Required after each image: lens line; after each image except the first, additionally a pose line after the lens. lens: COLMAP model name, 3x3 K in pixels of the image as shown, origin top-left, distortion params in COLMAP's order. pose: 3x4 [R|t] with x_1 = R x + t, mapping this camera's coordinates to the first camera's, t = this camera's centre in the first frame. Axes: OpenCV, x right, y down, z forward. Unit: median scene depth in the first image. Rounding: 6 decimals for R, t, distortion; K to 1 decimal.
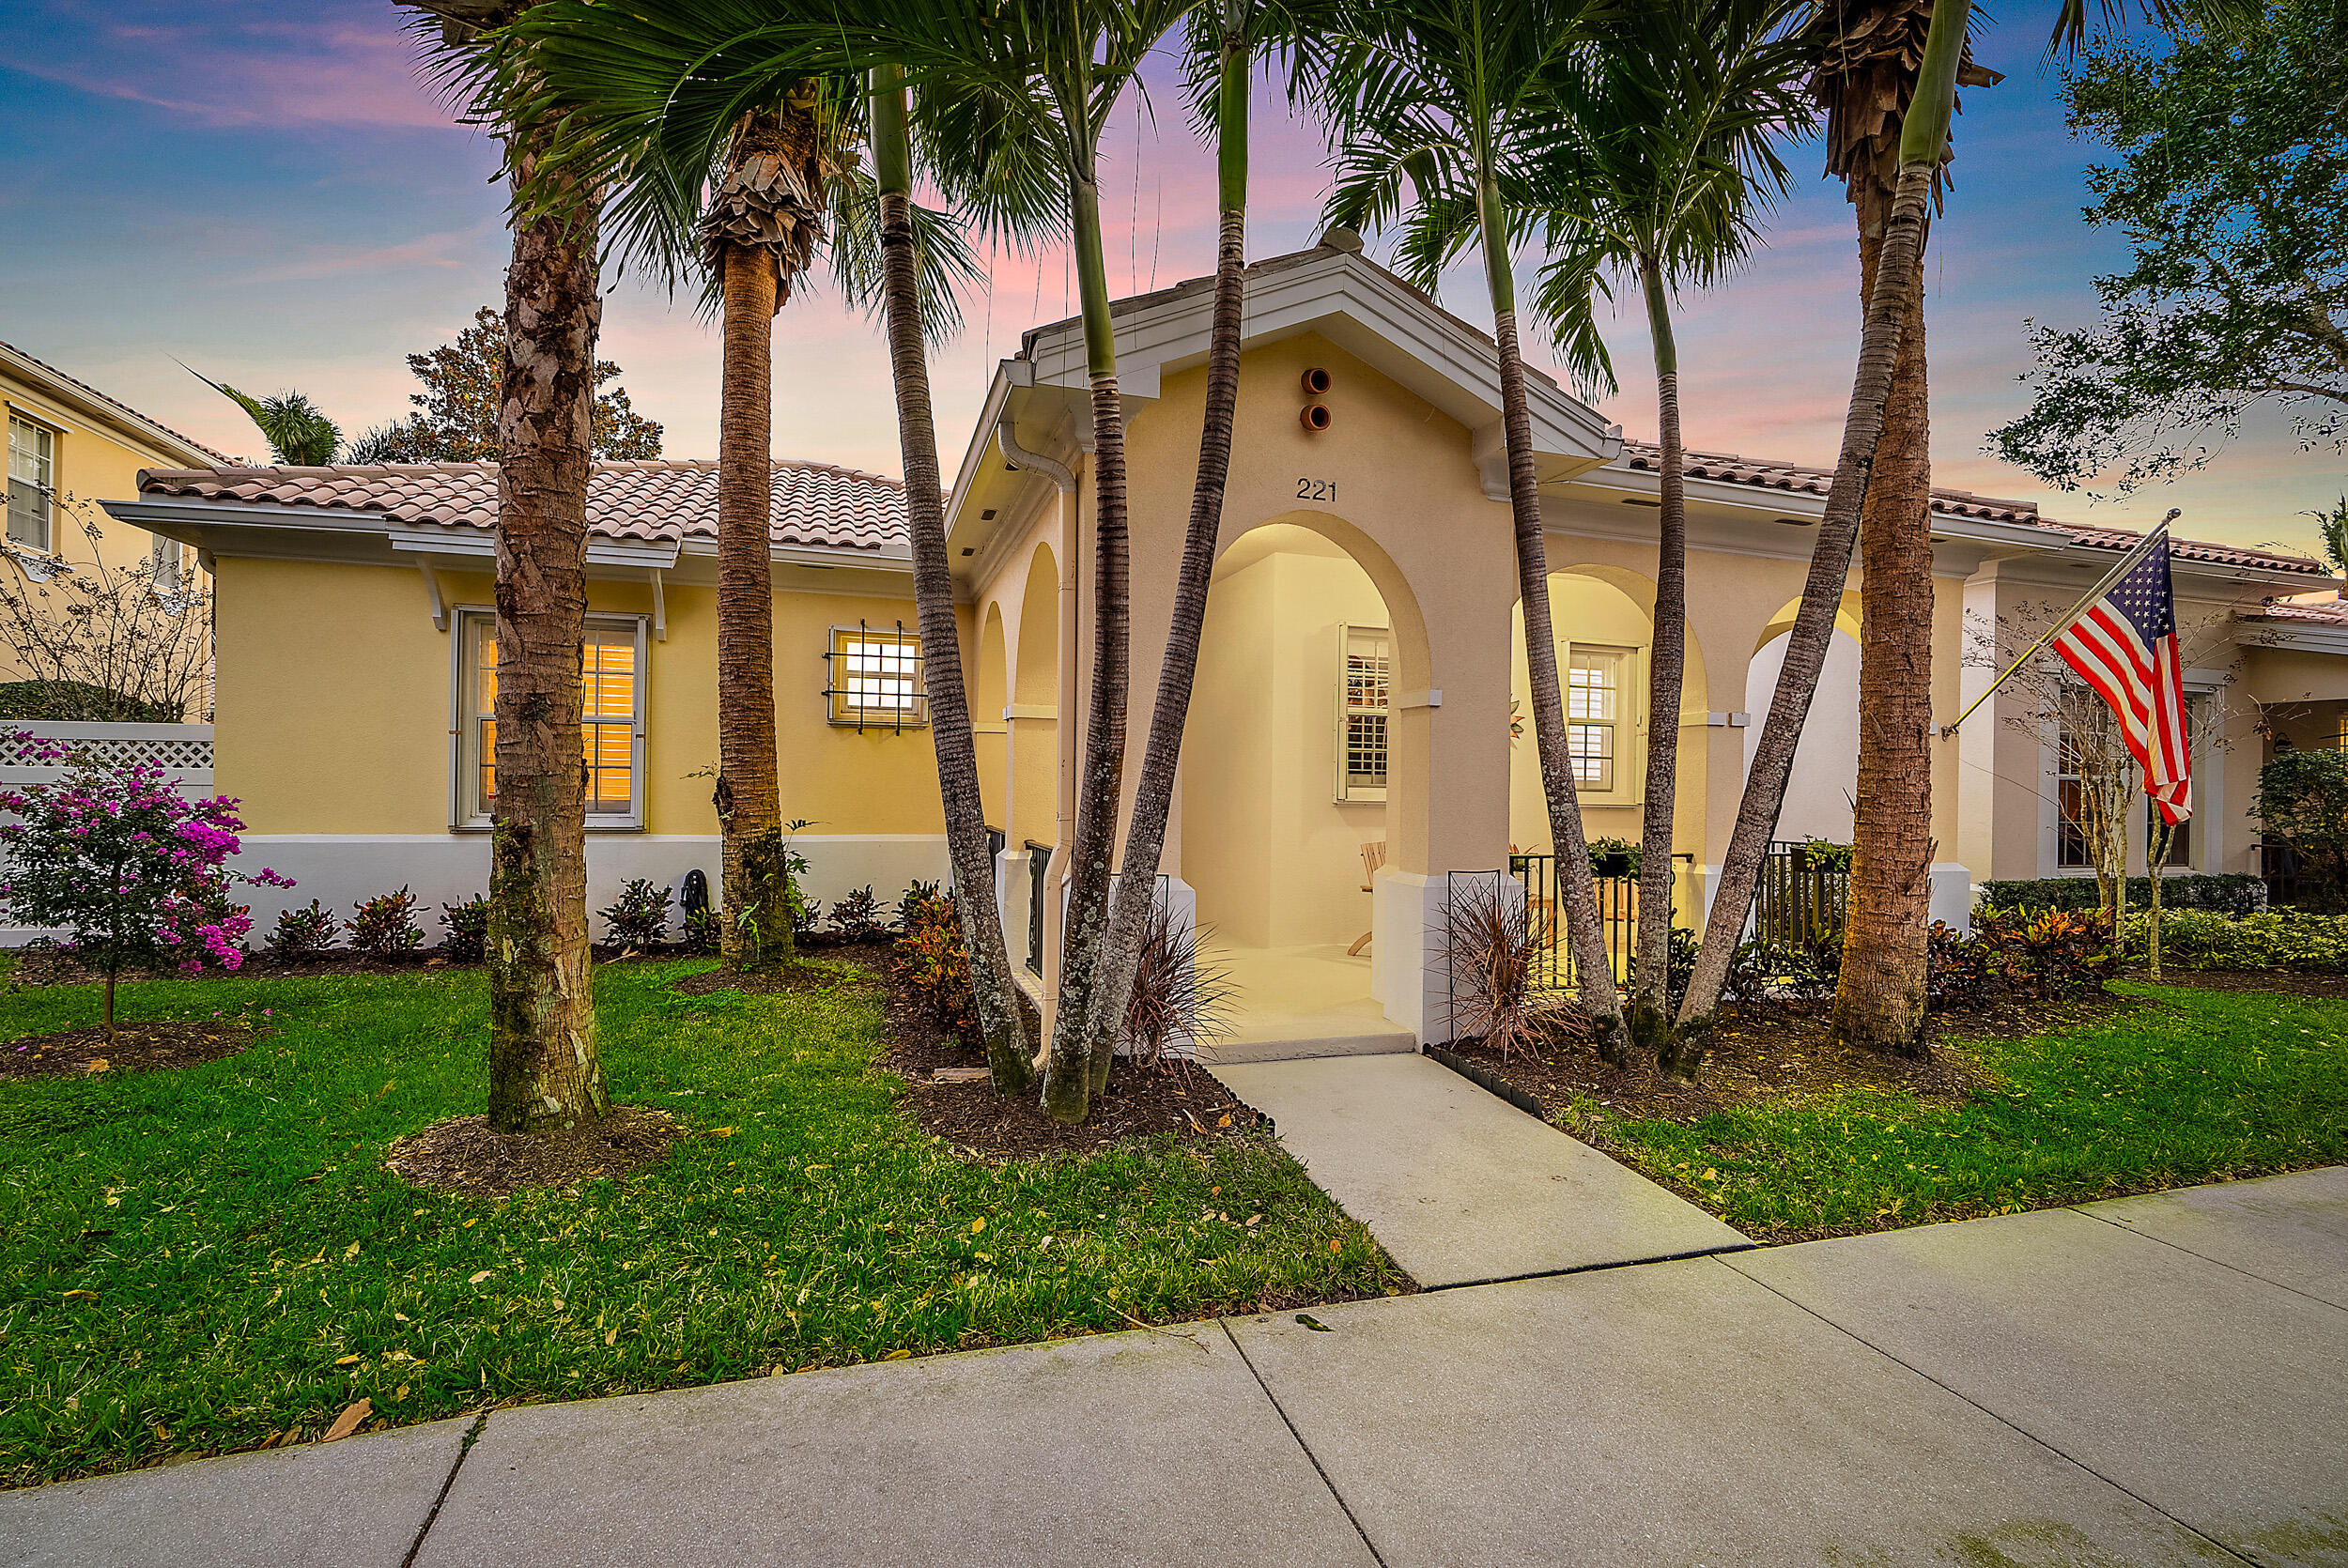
lens RADIAL K [[1052.9, 0, 1174.0], [0, 1052.9, 784.0], [0, 0, 1]] dist [-0.000740, -0.000121]
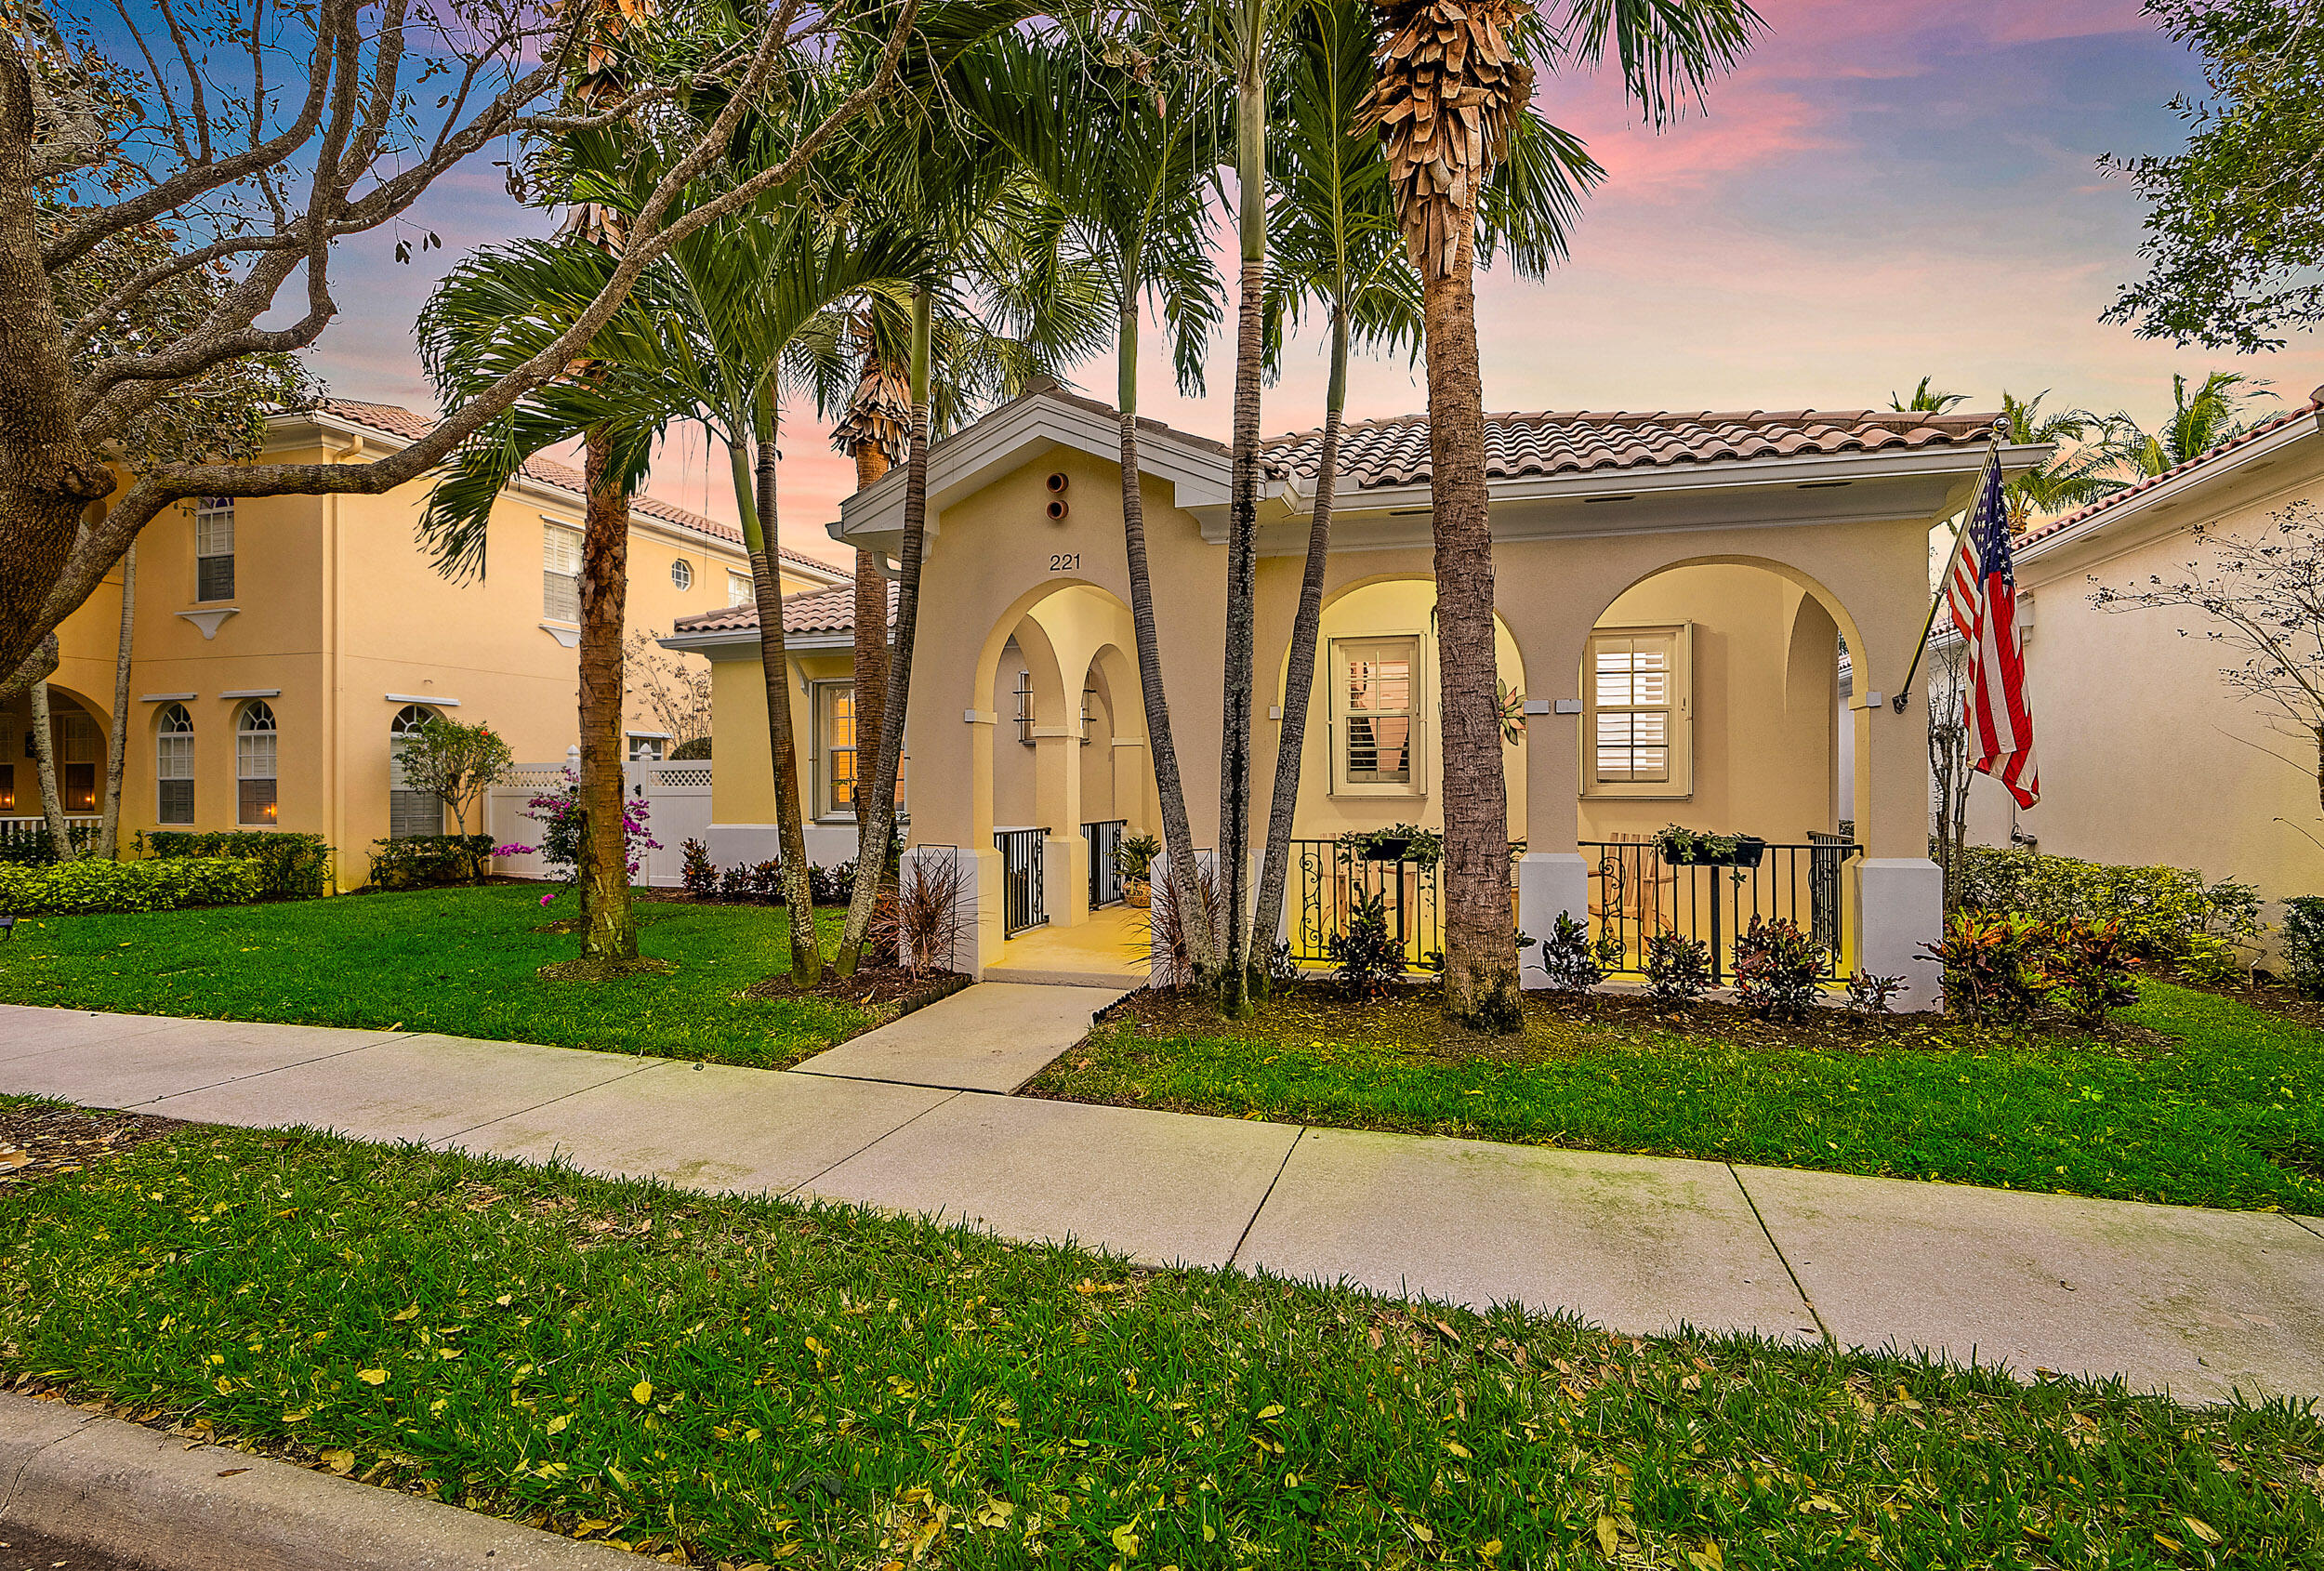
lens RADIAL K [[1078.6, 0, 1162.0], [0, 1078.6, 785.5], [0, 0, 1]] dist [0.001593, 0.000158]
pose [[0.824379, -0.018919, -0.565722, 0.760991], [0.016438, 0.999820, -0.009483, 0.015620], [0.565799, -0.001481, 0.824542, -0.048135]]
